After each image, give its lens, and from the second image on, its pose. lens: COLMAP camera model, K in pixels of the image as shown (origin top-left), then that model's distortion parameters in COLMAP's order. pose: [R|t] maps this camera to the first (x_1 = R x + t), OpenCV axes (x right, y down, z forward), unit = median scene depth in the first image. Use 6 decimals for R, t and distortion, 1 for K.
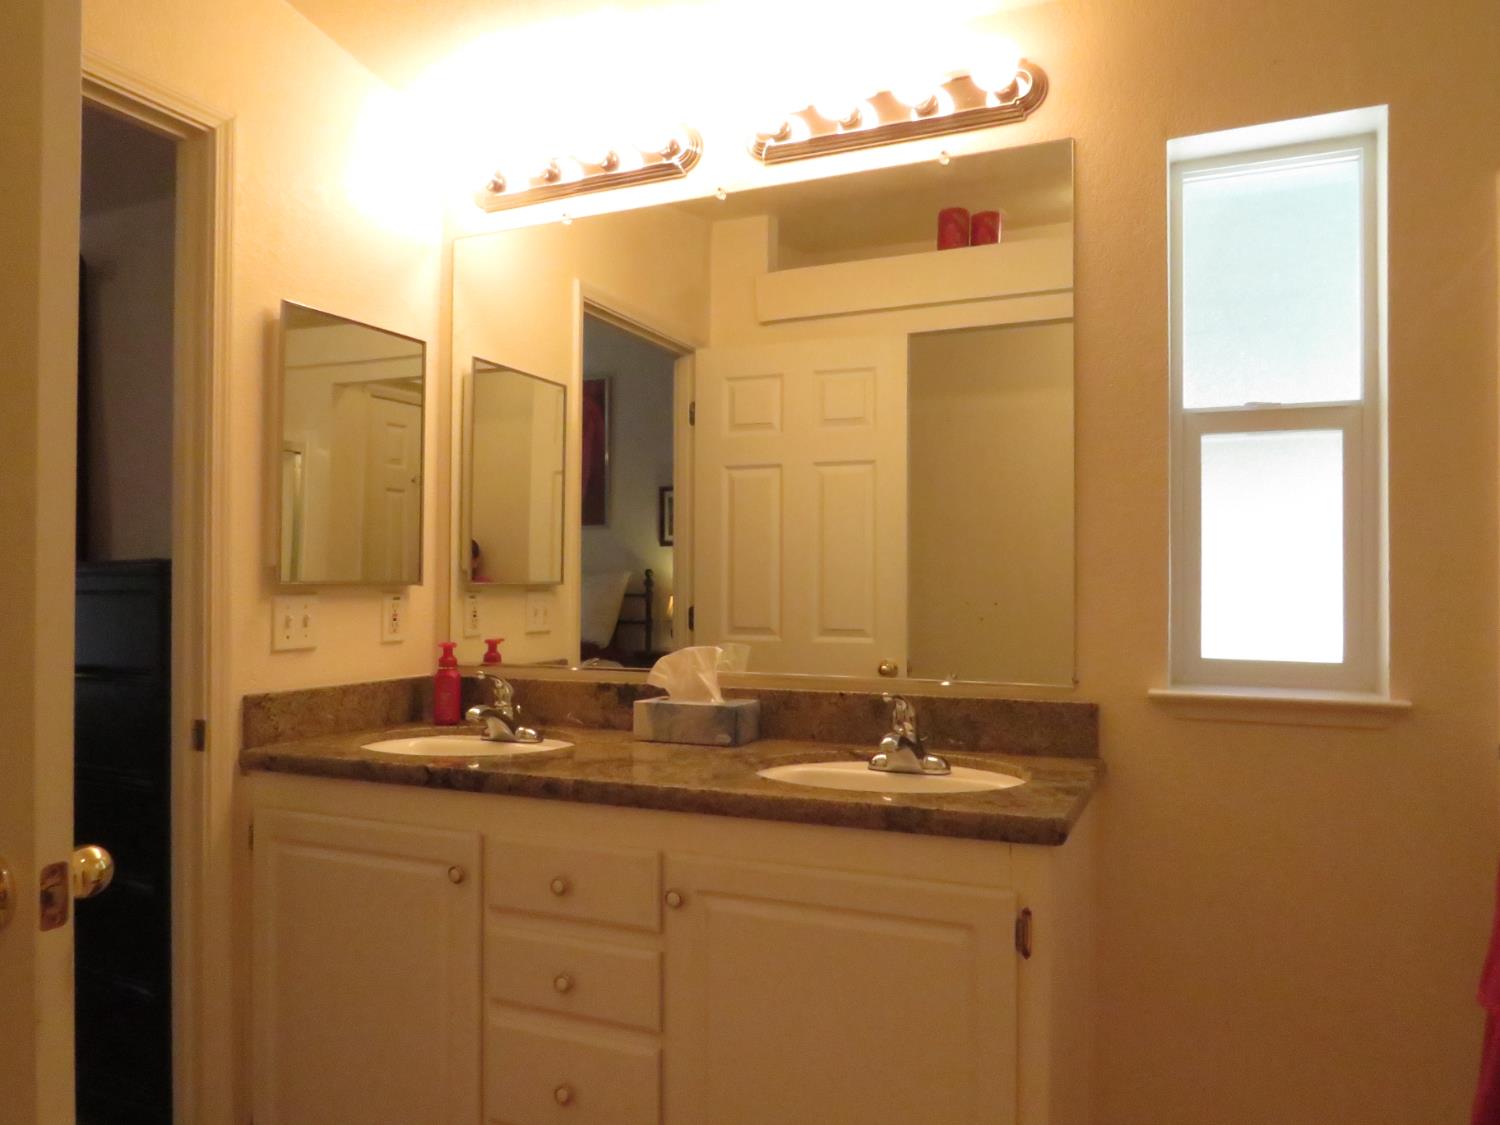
lens RADIAL K [[1081.8, 0, 750.0], [0, 1081.8, 562.5], [0, 0, 1]] dist [-0.014592, 0.006502]
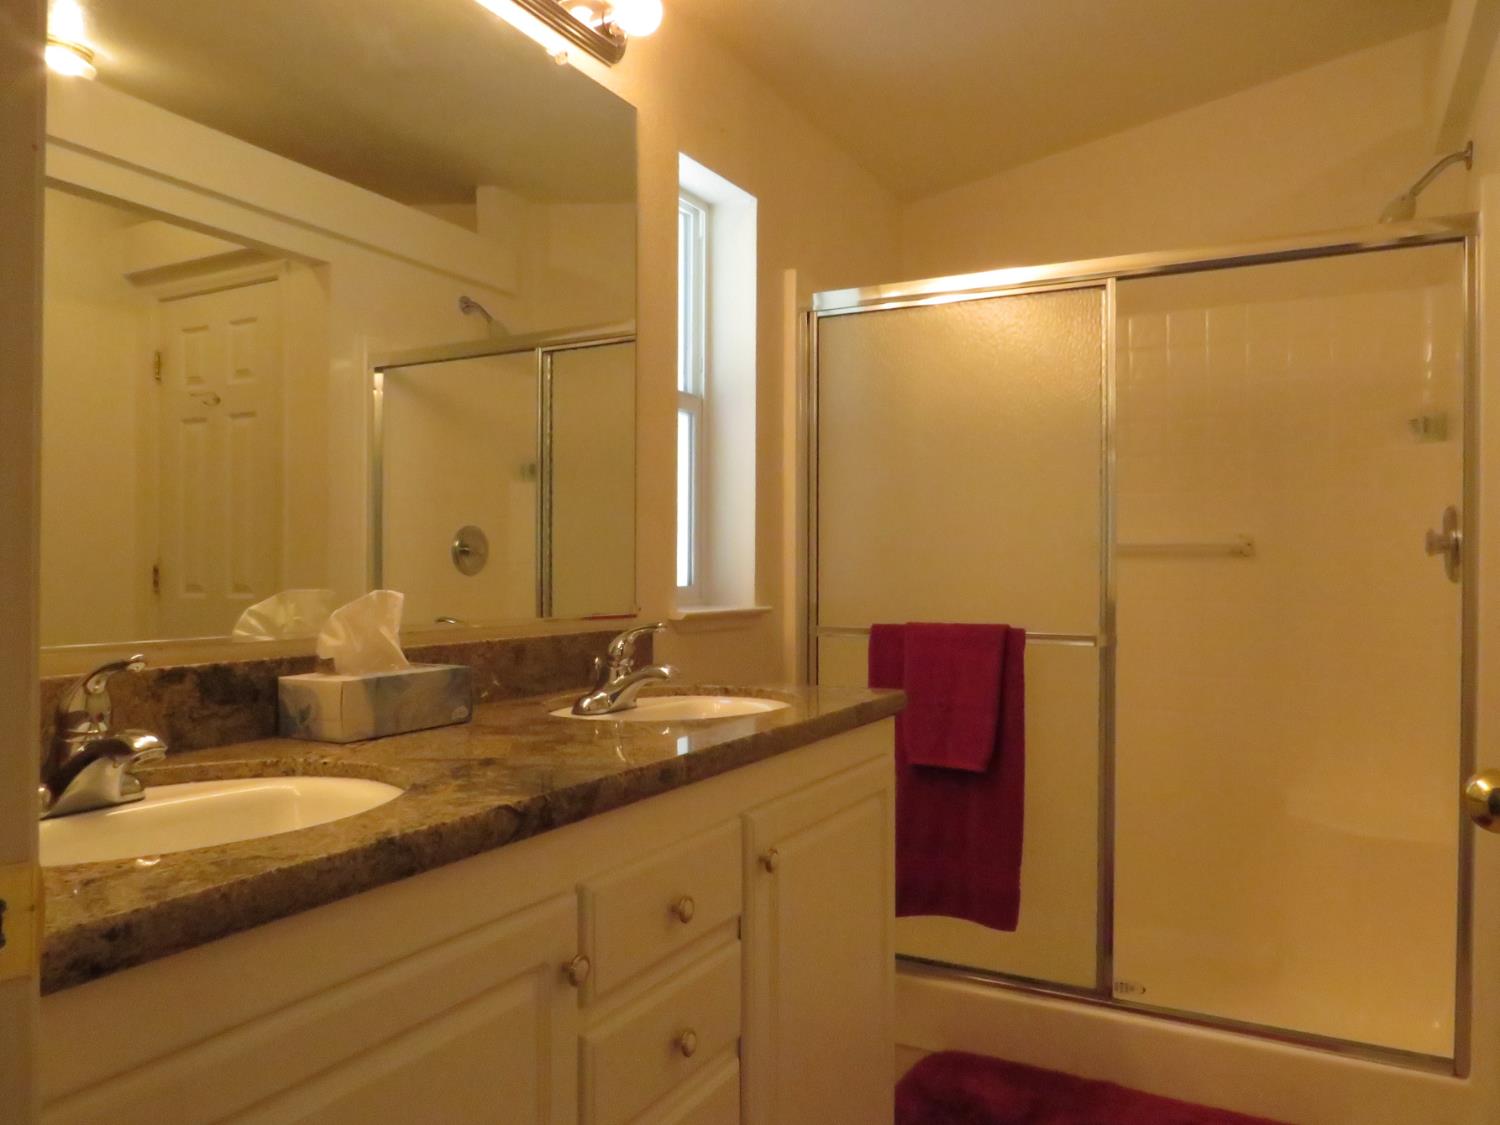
lens RADIAL K [[1081.8, 0, 750.0], [0, 1081.8, 562.5], [0, 0, 1]] dist [-0.014592, 0.006502]
pose [[0.071406, 0.008096, 0.997415, -0.713193], [-0.015272, 0.999859, -0.007023, 0.063493], [-0.997330, -0.014731, 0.071519, 0.739955]]
